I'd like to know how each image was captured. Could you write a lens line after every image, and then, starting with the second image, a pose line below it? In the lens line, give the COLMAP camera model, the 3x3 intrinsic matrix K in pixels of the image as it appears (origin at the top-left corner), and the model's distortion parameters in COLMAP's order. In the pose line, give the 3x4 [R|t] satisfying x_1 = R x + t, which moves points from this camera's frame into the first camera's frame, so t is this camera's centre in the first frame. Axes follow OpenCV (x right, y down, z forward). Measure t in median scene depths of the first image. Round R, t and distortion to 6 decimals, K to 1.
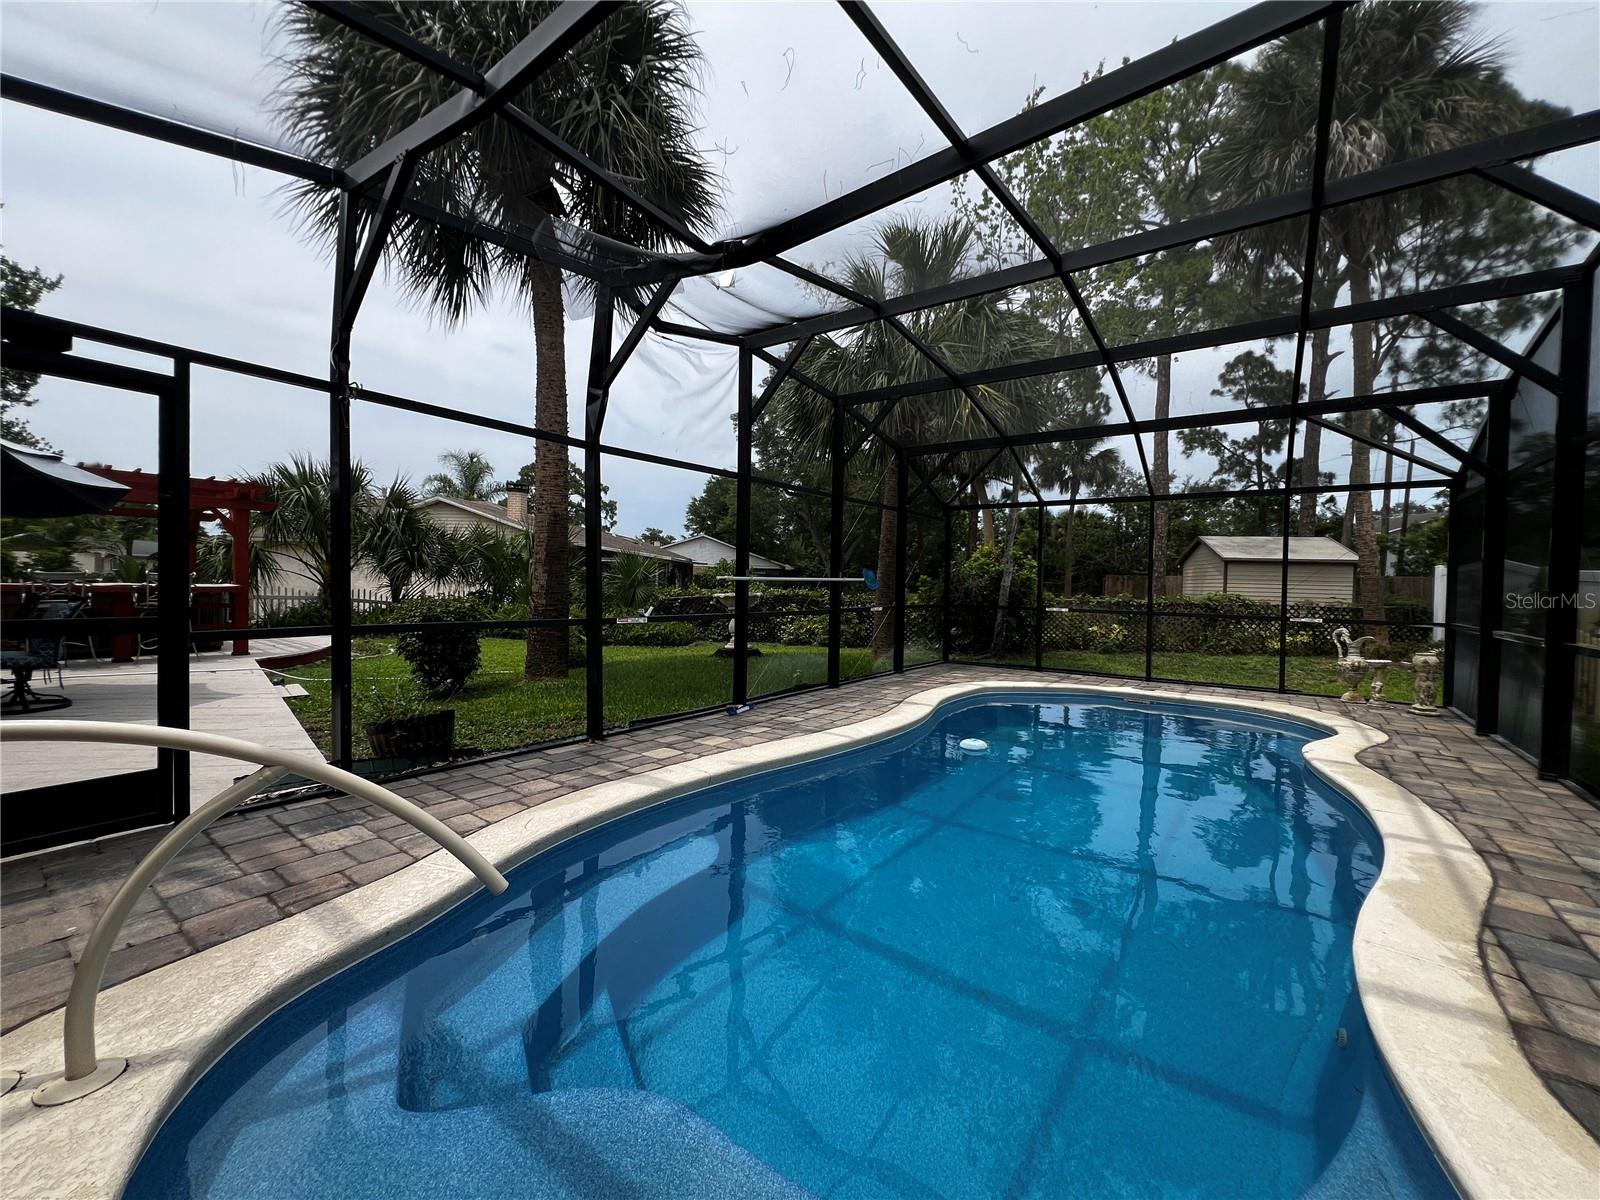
lens RADIAL K [[640.8, 0, 798.9], [0, 640.8, 594.3], [0, 0, 1]] dist [-0.003913, 0.001118]
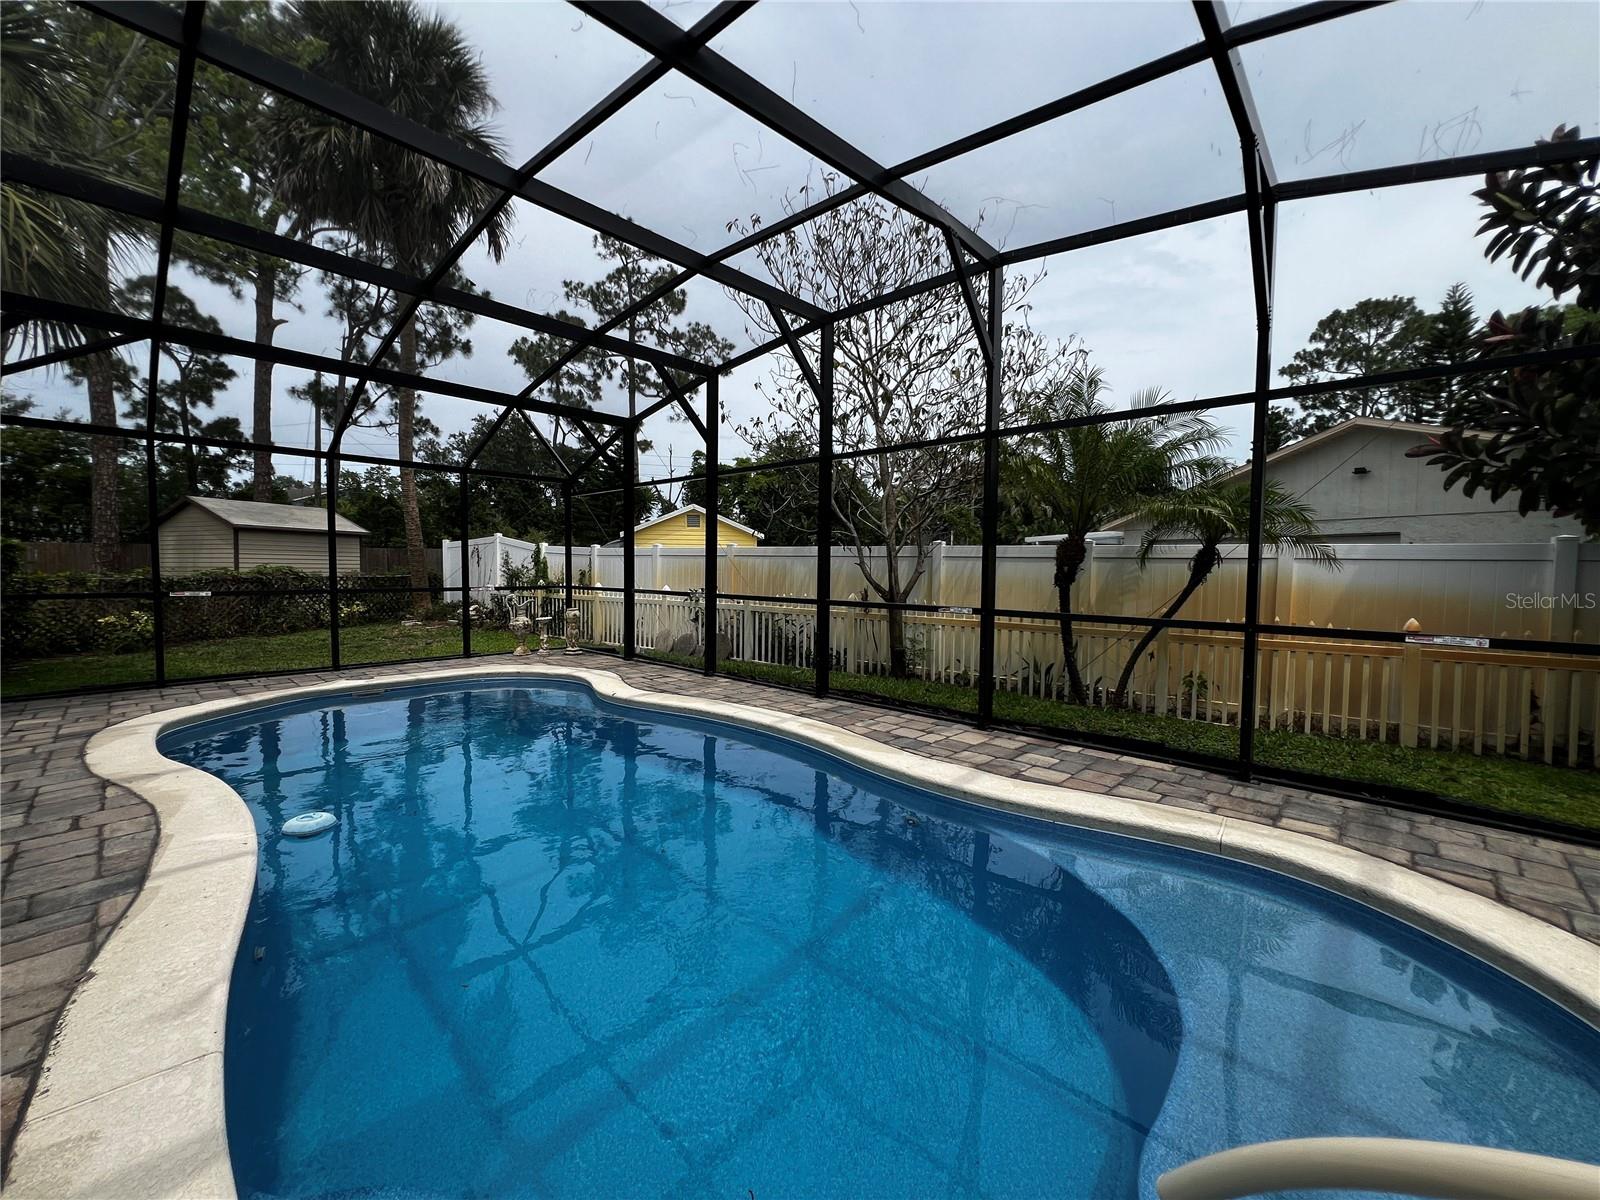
lens RADIAL K [[640.8, 0, 800.6], [0, 640.8, 590.3], [0, 0, 1]] dist [-0.003913, 0.001118]
pose [[0.117545, -0.056072, 0.991483, -0.131276], [0.014327, 0.998396, 0.054765, -0.005145], [-0.992964, 0.007768, 0.118160, 0.171368]]
